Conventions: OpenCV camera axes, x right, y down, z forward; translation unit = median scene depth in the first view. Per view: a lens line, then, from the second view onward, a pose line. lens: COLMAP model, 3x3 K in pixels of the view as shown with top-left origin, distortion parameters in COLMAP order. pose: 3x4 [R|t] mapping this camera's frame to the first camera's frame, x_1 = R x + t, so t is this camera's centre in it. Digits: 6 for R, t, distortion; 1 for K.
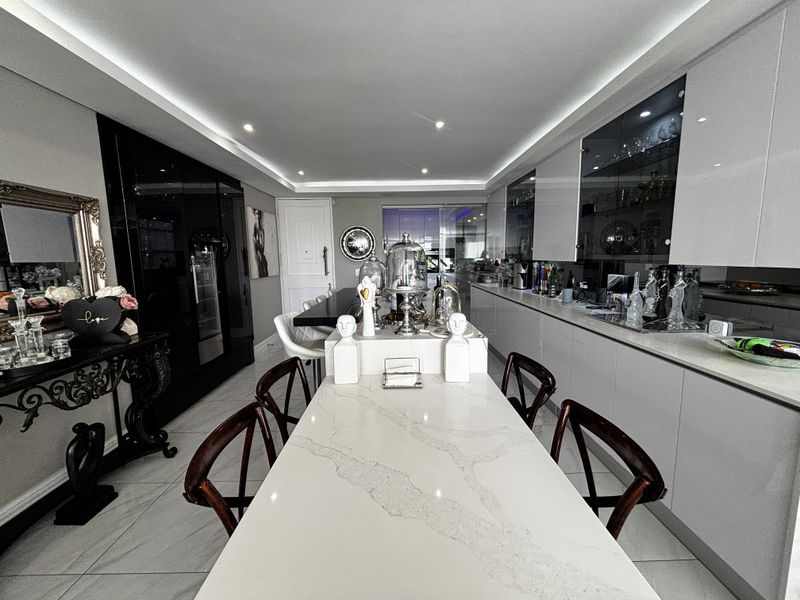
lens RADIAL K [[322.3, 0, 398.1], [0, 322.3, 298.1], [0, 0, 1]] dist [0.001456, -0.001353]
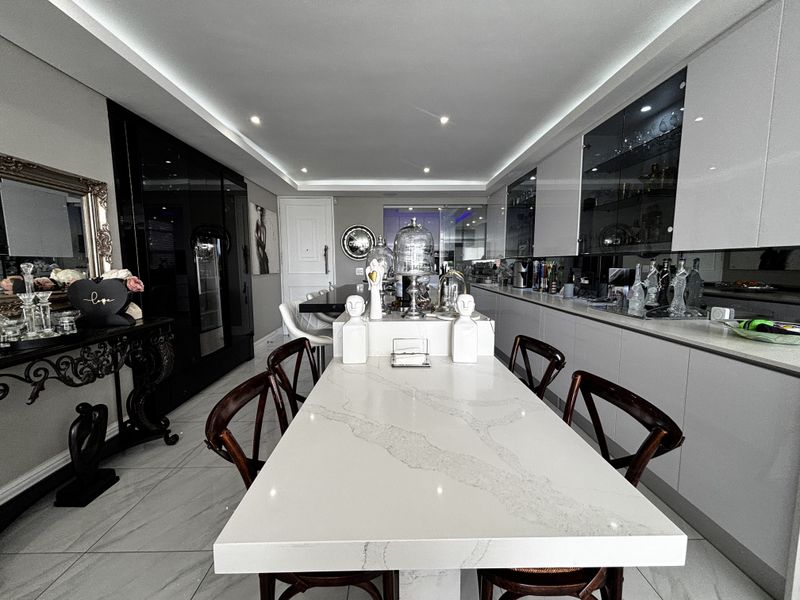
lens RADIAL K [[322.3, 0, 398.1], [0, 322.3, 298.3], [0, 0, 1]] dist [0.001456, -0.001353]
pose [[0.999895, 0.009878, 0.010556, -0.027655], [-0.009643, 0.999711, -0.022039, 0.061734], [-0.010771, 0.021935, 0.999701, -0.005024]]
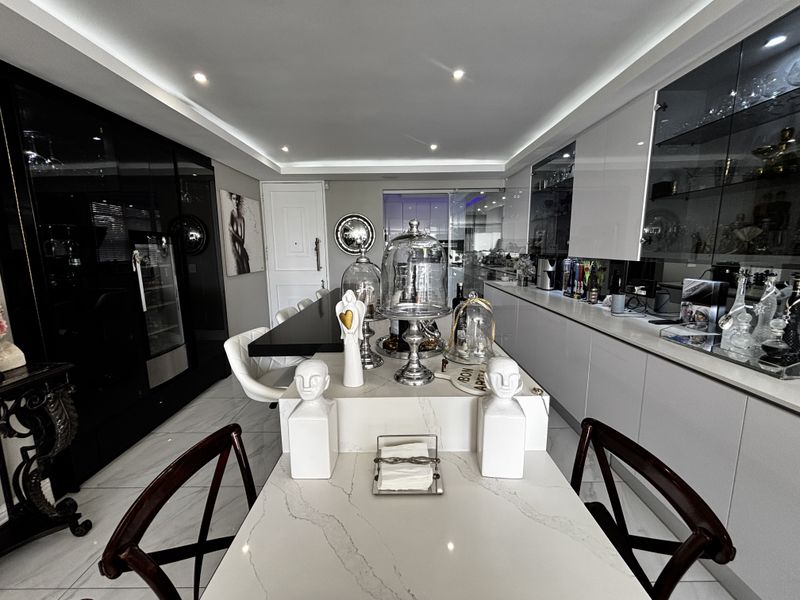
lens RADIAL K [[322.3, 0, 398.0], [0, 322.3, 297.8], [0, 0, 1]] dist [0.001456, -0.001353]
pose [[0.999947, 0.005435, -0.008694, -0.000732], [-0.005191, 0.999599, 0.027846, -0.057826], [0.008842, -0.027800, 0.999574, 0.313326]]
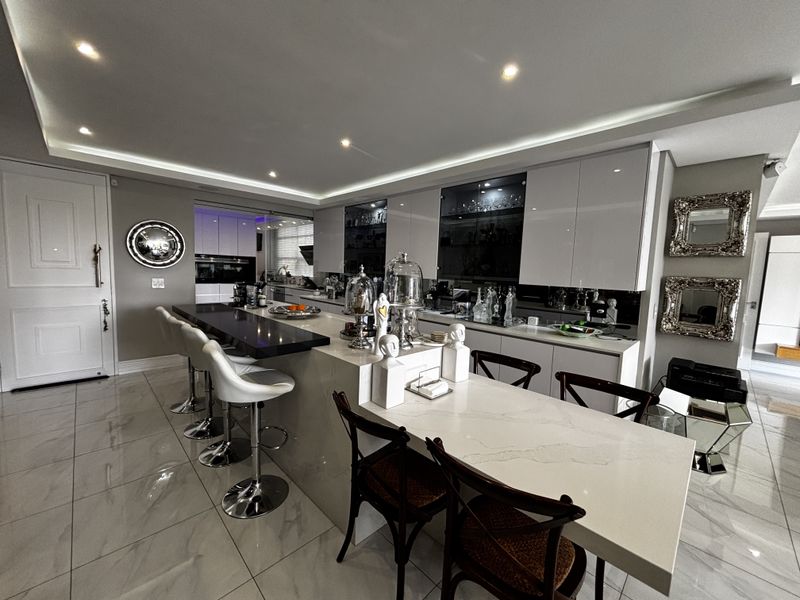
lens RADIAL K [[322.3, 0, 397.4], [0, 322.3, 297.1], [0, 0, 1]] dist [0.001456, -0.001353]
pose [[0.719822, -0.019262, 0.693891, -0.598586], [0.042139, 0.998984, -0.015982, -0.032031], [-0.692878, 0.040744, 0.719902, 0.212606]]
